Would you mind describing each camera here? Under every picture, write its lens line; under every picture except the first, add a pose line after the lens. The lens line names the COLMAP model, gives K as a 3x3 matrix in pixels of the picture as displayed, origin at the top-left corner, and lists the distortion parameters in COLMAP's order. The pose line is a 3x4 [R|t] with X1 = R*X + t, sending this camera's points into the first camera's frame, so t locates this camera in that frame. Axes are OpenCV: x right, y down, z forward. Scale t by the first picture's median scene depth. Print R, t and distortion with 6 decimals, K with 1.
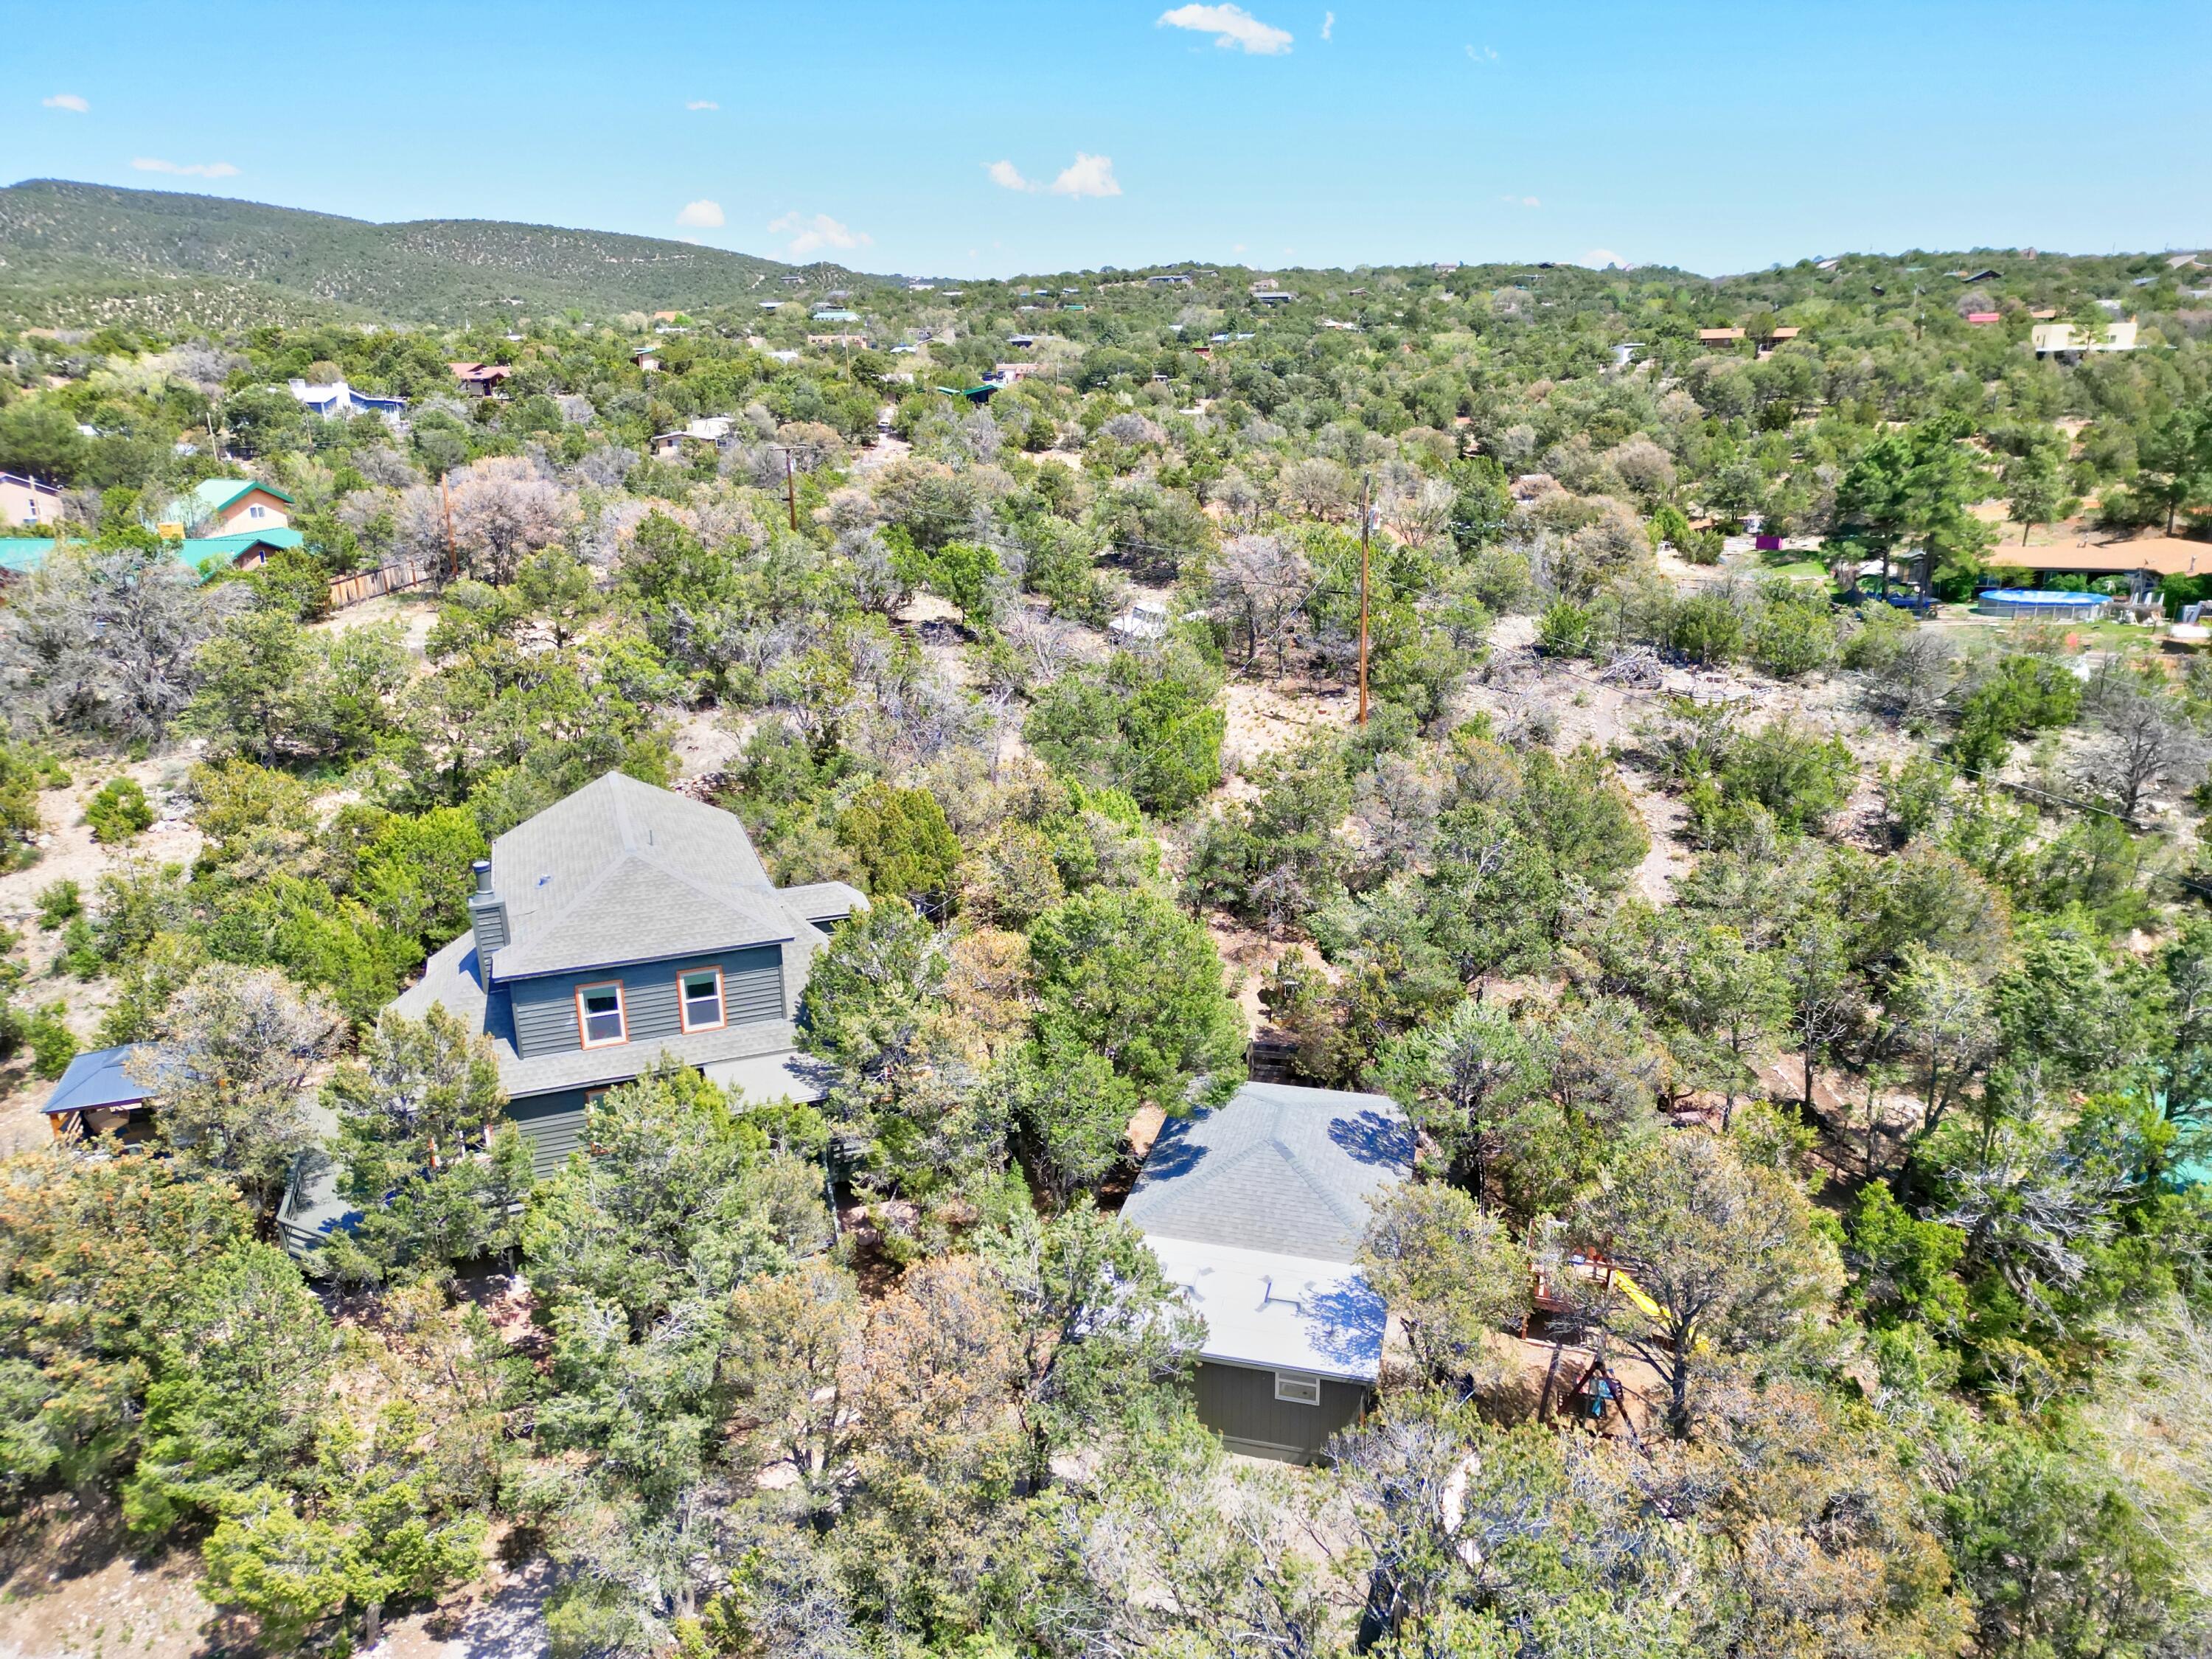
lens RADIAL K [[1551.4, 0, 1112.1], [0, 1551.4, 835.5], [0, 0, 1]] dist [0.069638, -0.060295]
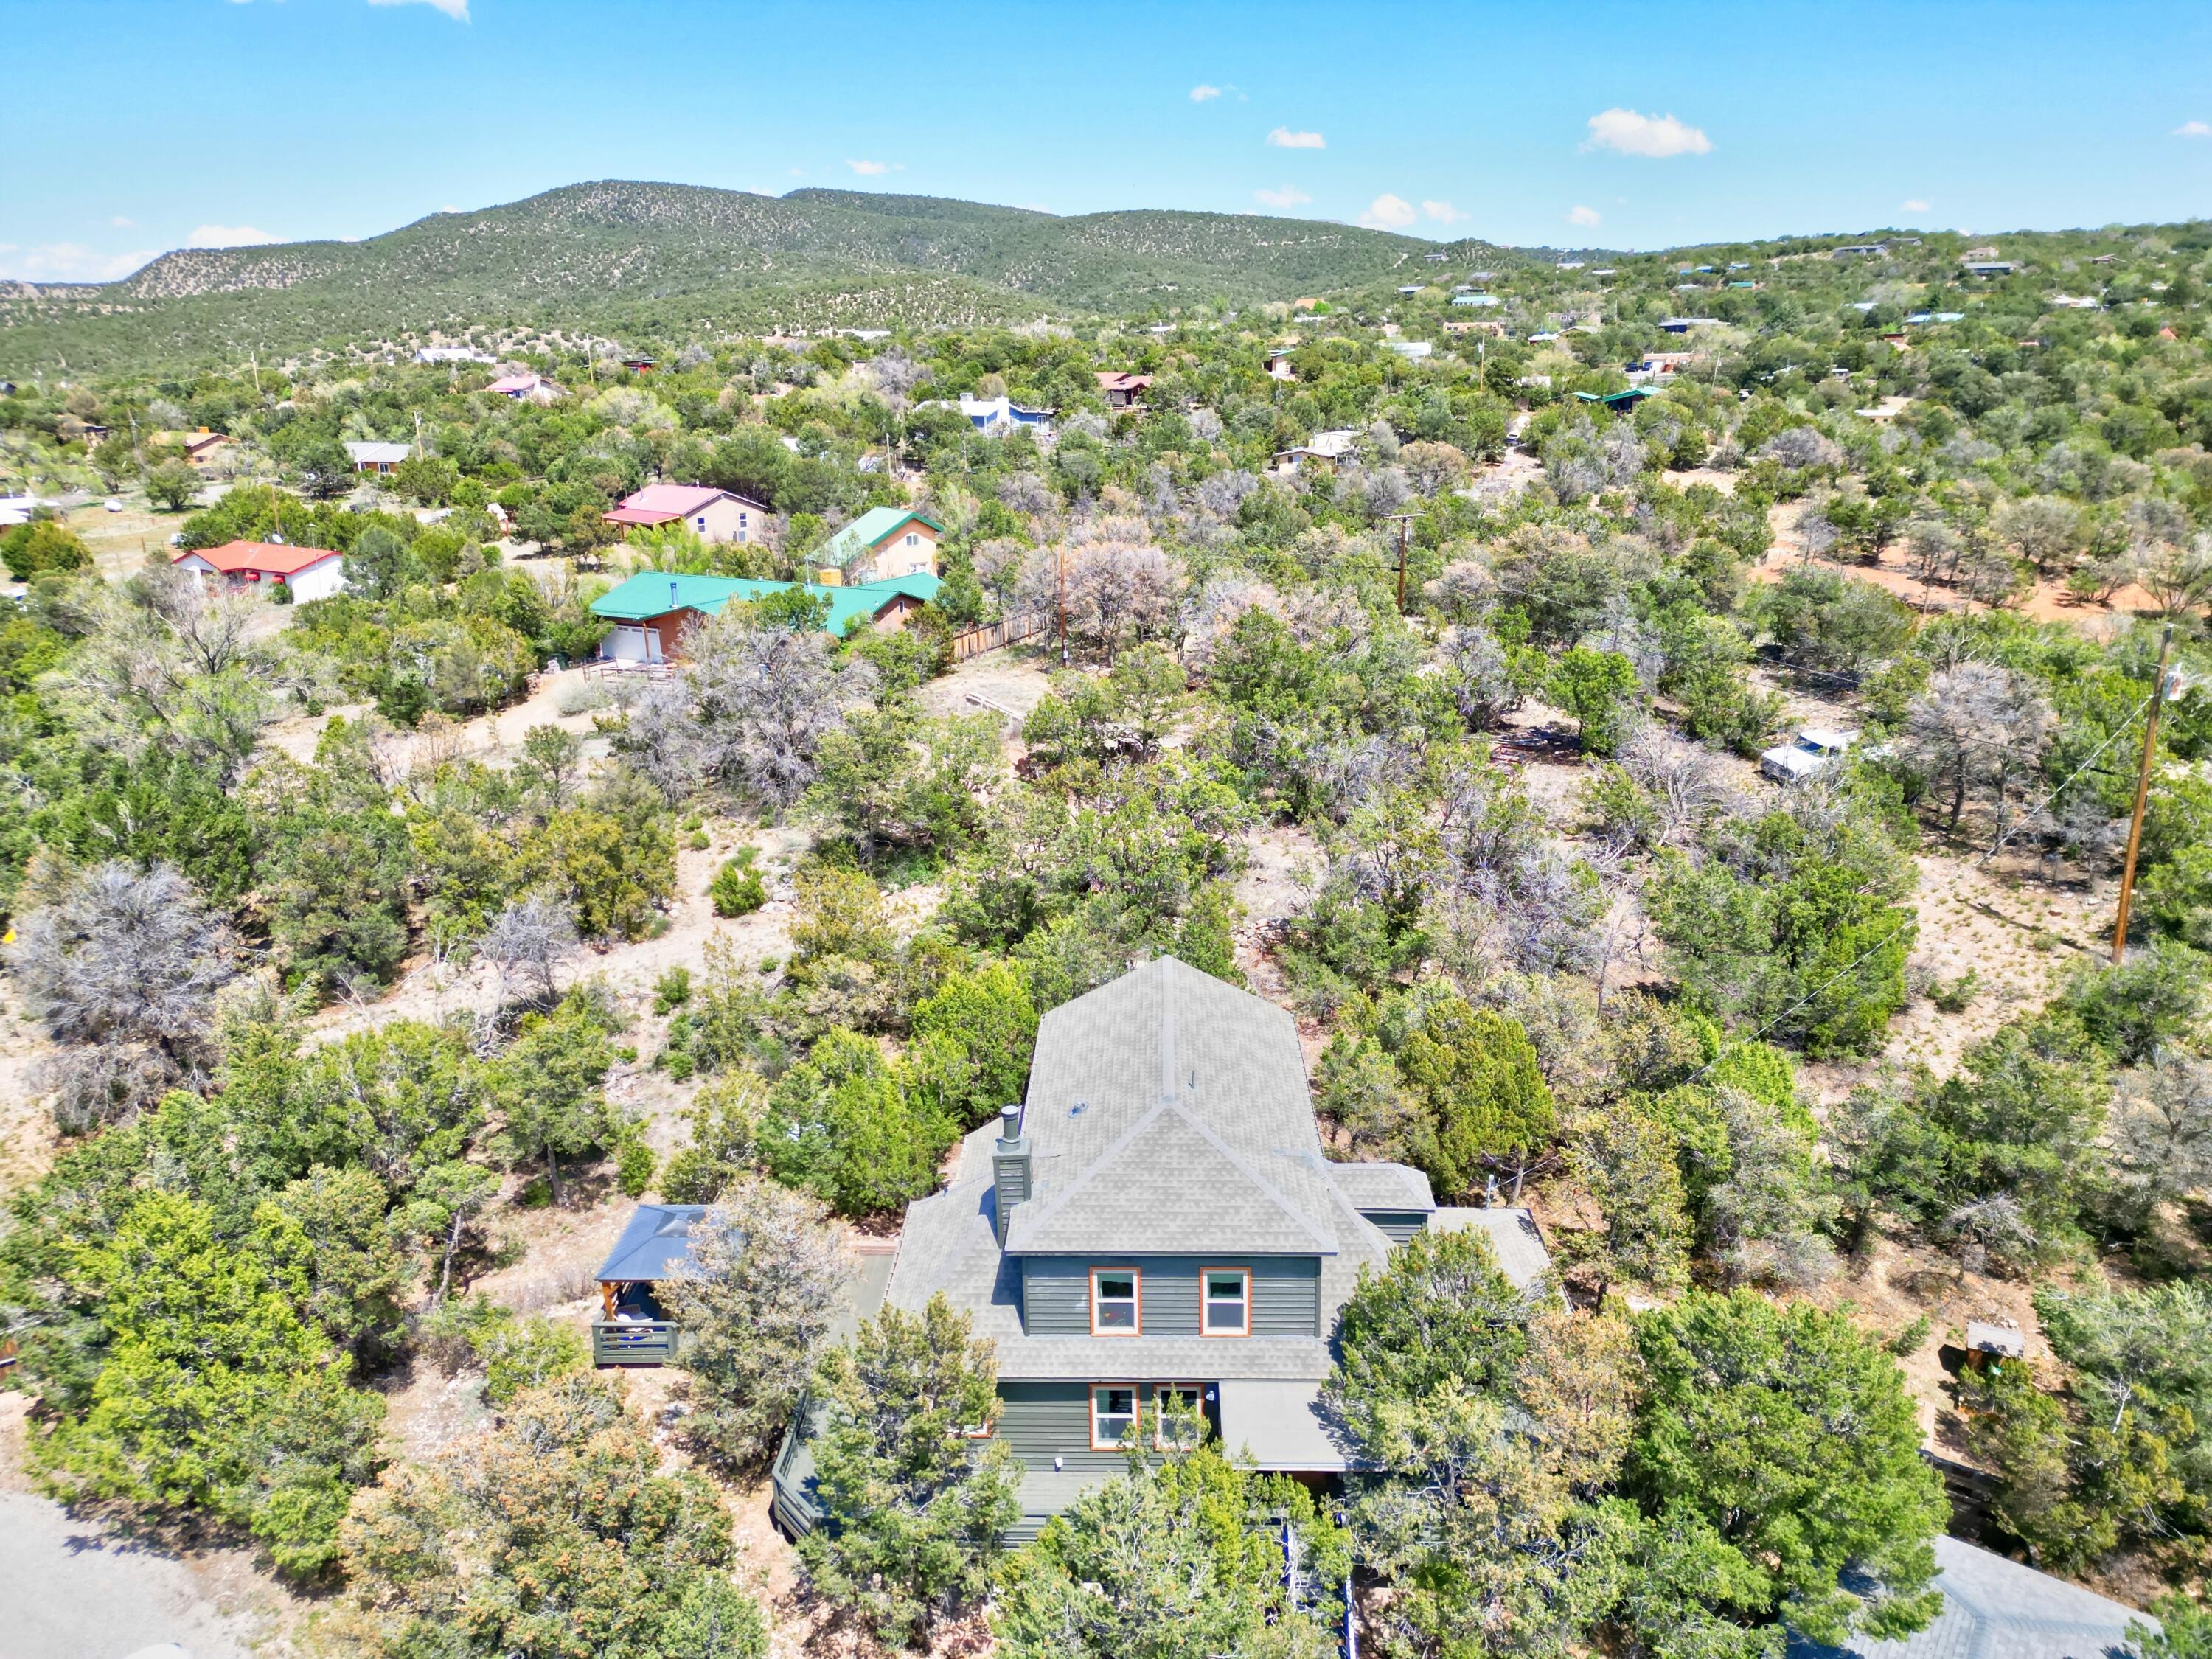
lens RADIAL K [[1550.9, 0, 1112.8], [0, 1550.9, 835.5], [0, 0, 1]] dist [0.072673, -0.066871]
pose [[0.928212, 0.110716, -0.355197, -0.010541], [-0.105414, 0.993836, 0.034310, -0.040628], [0.356806, 0.005596, 0.934162, 0.041624]]
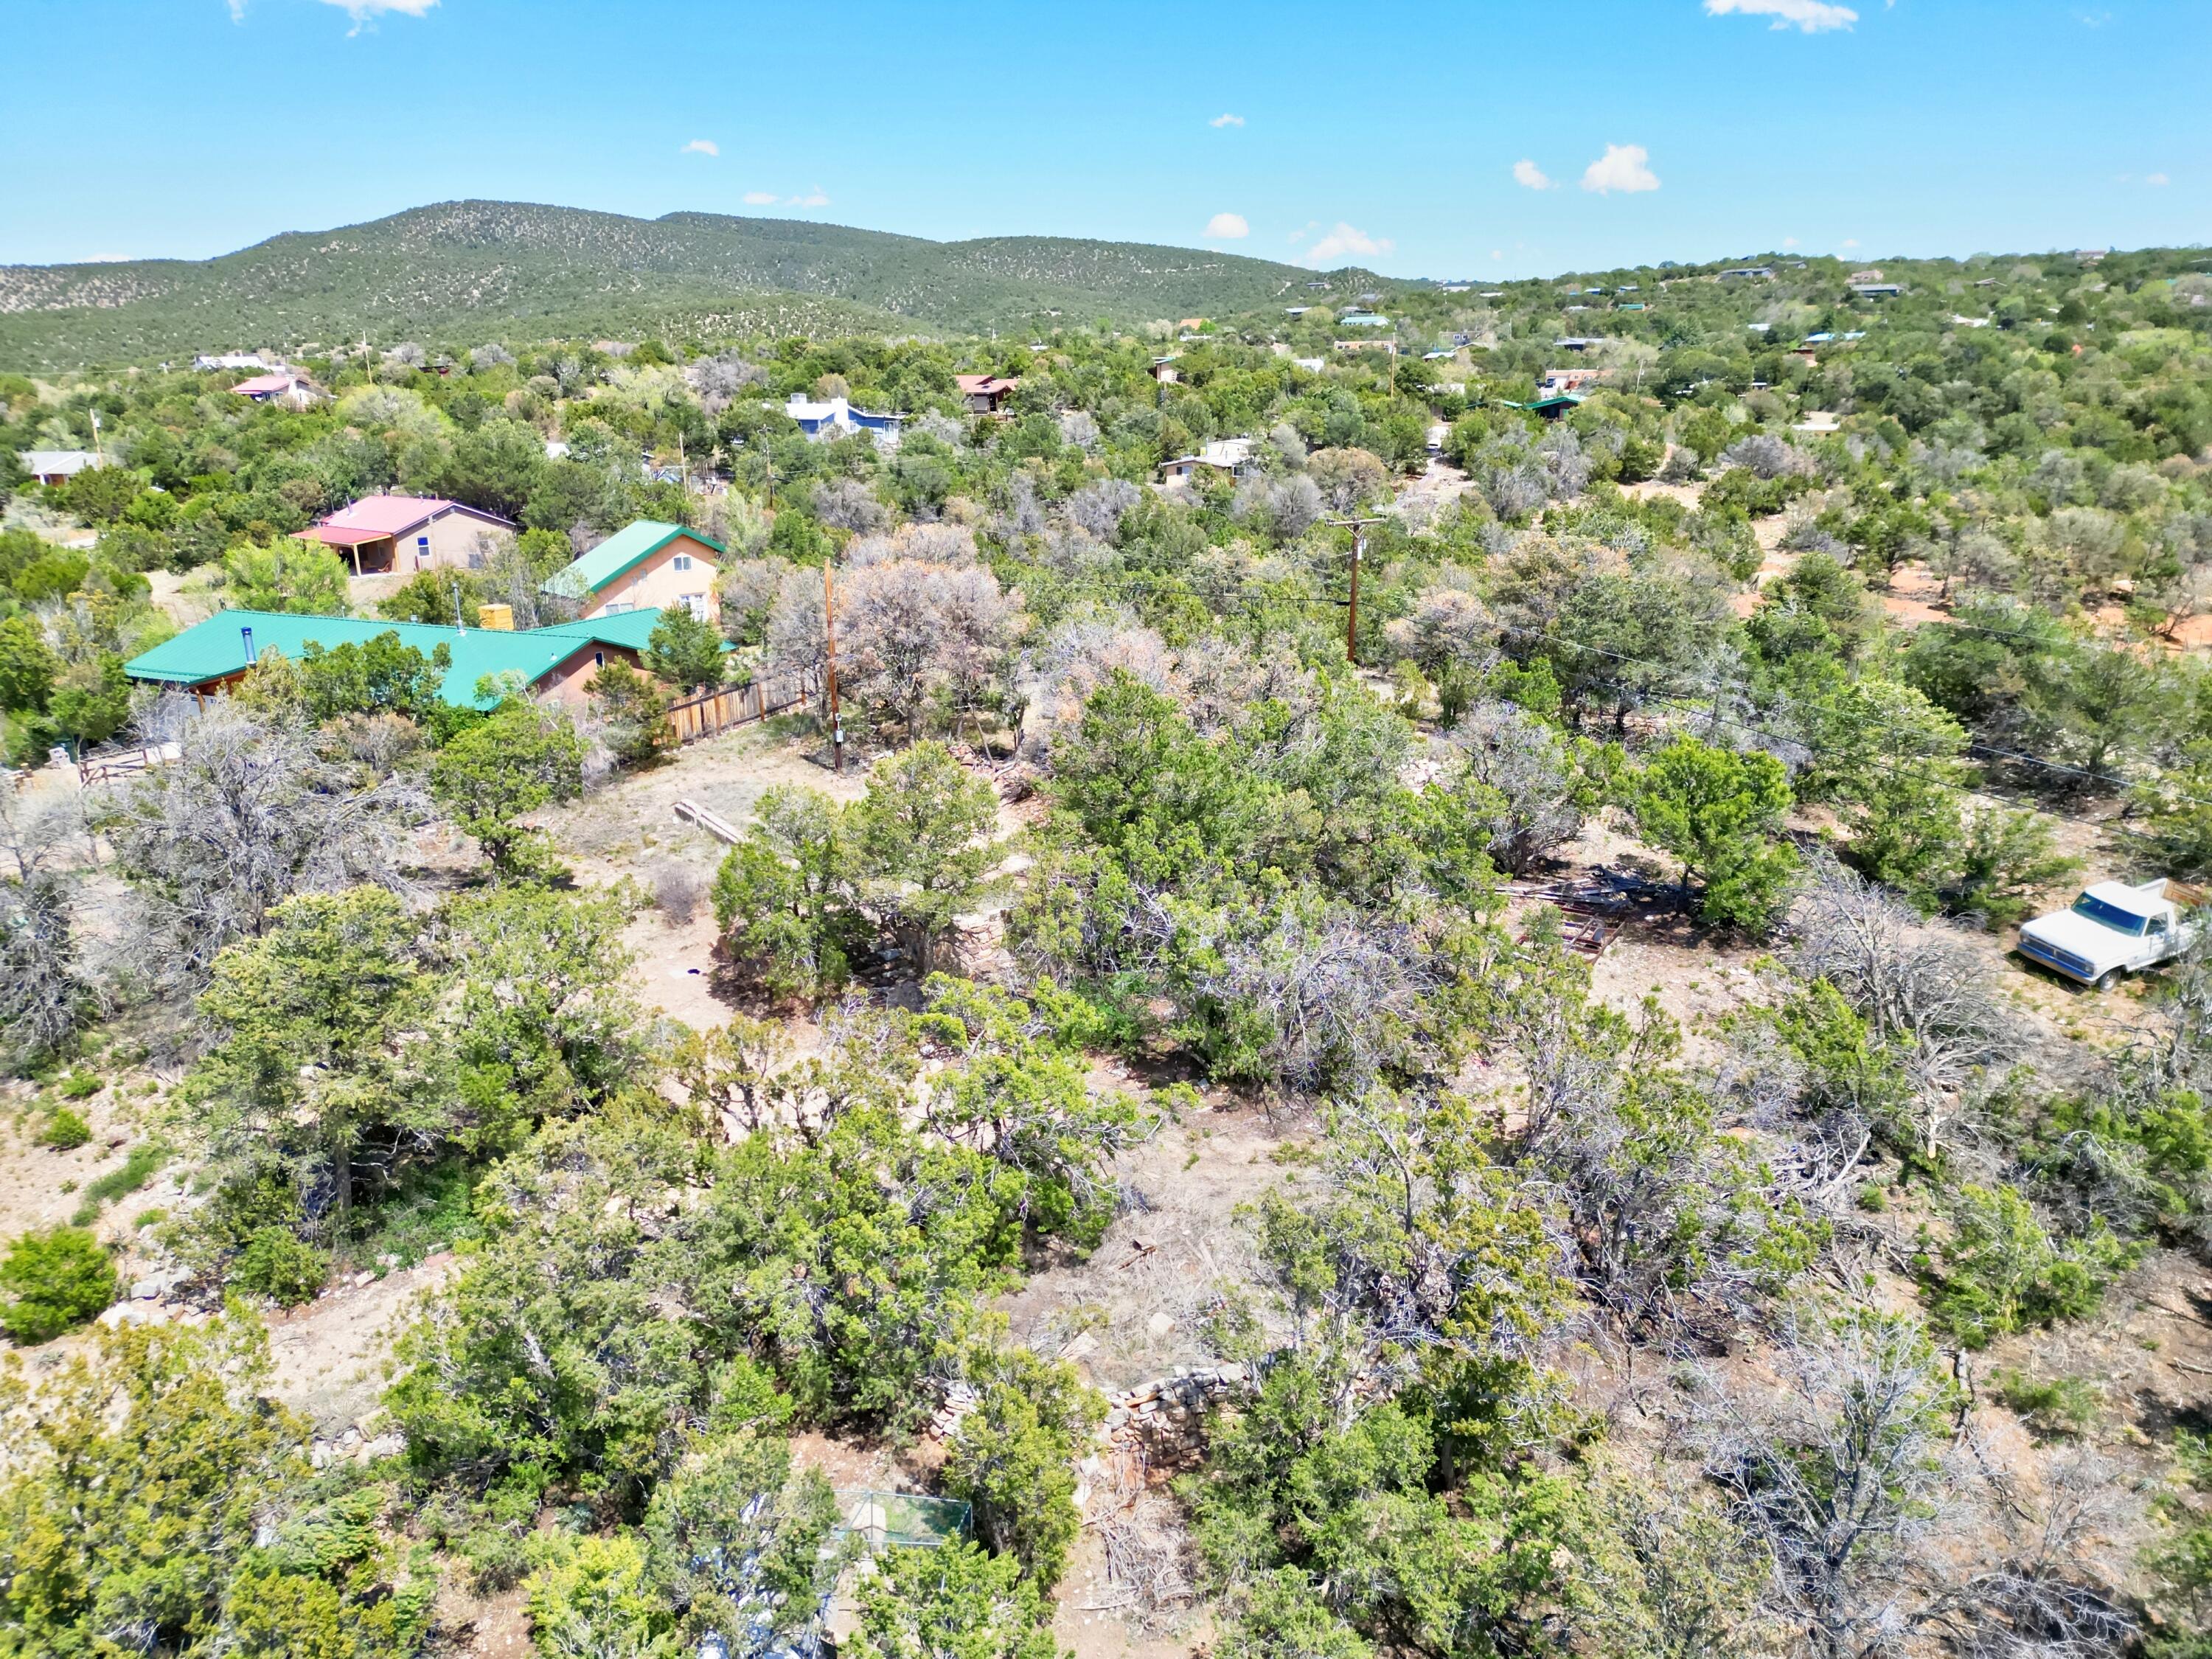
lens RADIAL K [[1550.9, 0, 1112.8], [0, 1550.9, 835.5], [0, 0, 1]] dist [0.072673, -0.066871]
pose [[0.951720, 0.089361, -0.293674, -0.060701], [-0.090400, 0.995855, 0.010065, -0.068935], [0.293356, 0.016969, 0.955853, 0.220081]]
